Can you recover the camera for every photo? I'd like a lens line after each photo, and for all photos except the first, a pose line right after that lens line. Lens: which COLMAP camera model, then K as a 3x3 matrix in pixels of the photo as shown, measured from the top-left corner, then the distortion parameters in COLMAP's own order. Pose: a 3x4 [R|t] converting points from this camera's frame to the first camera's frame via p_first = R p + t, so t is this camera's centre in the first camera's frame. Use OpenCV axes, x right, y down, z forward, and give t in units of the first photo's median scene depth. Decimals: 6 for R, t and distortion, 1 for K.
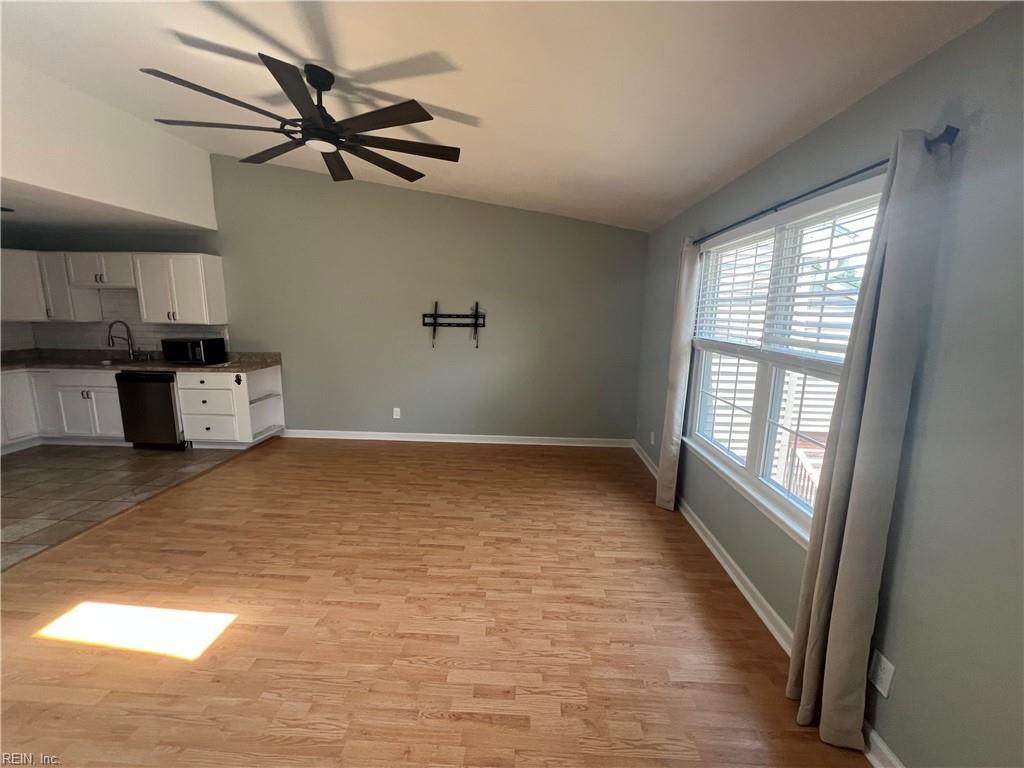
lens RADIAL K [[410.7, 0, 511.3], [0, 410.7, 382.3], [0, 0, 1]] dist [-0.002856, 0.000739]
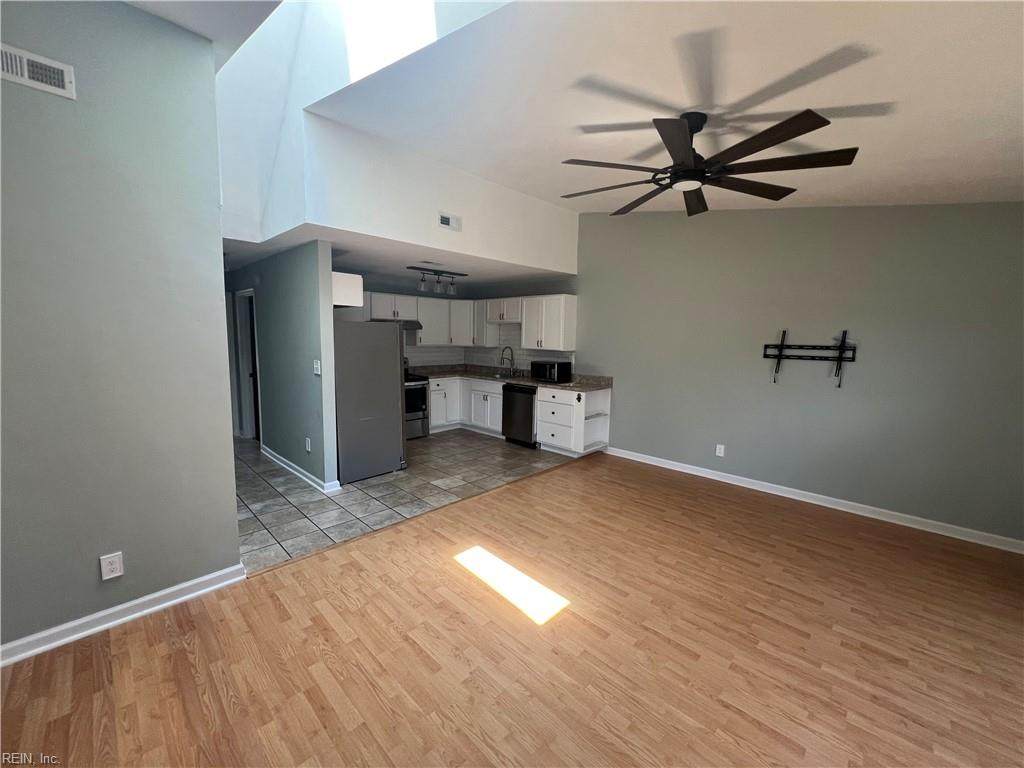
lens RADIAL K [[410.7, 0, 508.7], [0, 410.7, 382.2], [0, 0, 1]] dist [-0.002856, 0.000739]
pose [[0.744716, 0.072944, -0.663383, -0.046218], [-0.117792, 0.992770, -0.023070, 0.000075], [0.656904, 0.095322, 0.747924, -0.022302]]
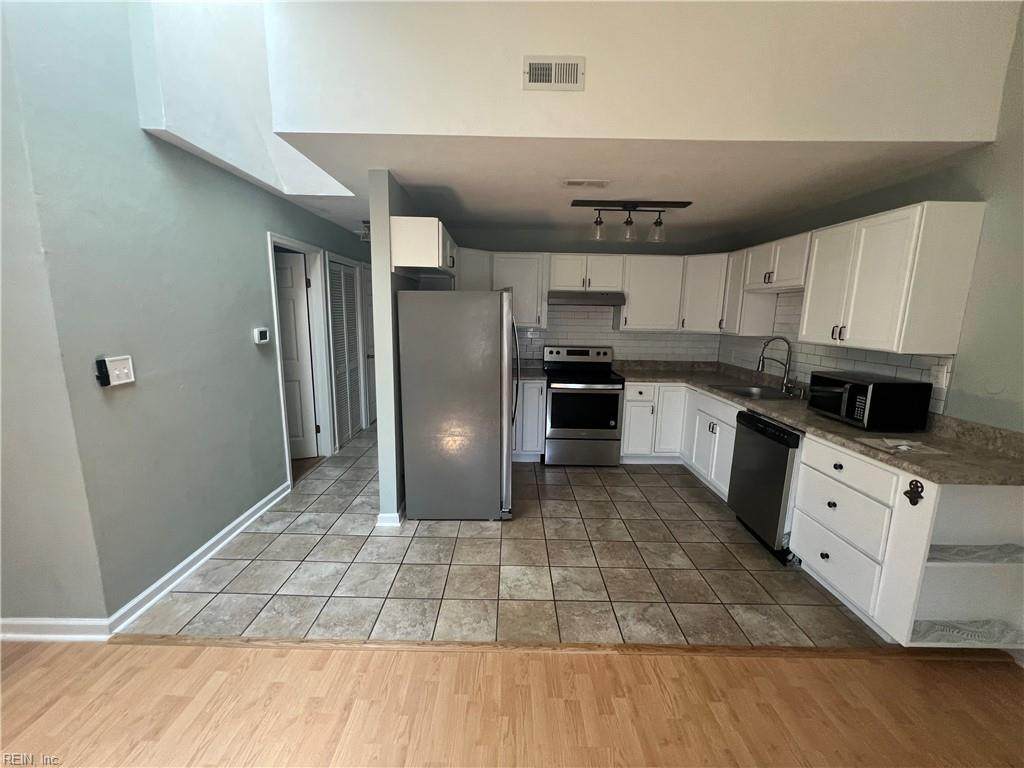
lens RADIAL K [[410.7, 0, 508.5], [0, 410.7, 381.1], [0, 0, 1]] dist [-0.002856, 0.000739]
pose [[0.042323, 0.152440, -0.987406, -0.363085], [-0.185600, 0.972289, 0.142151, -0.120359], [0.981713, 0.177247, 0.069443, 0.681012]]
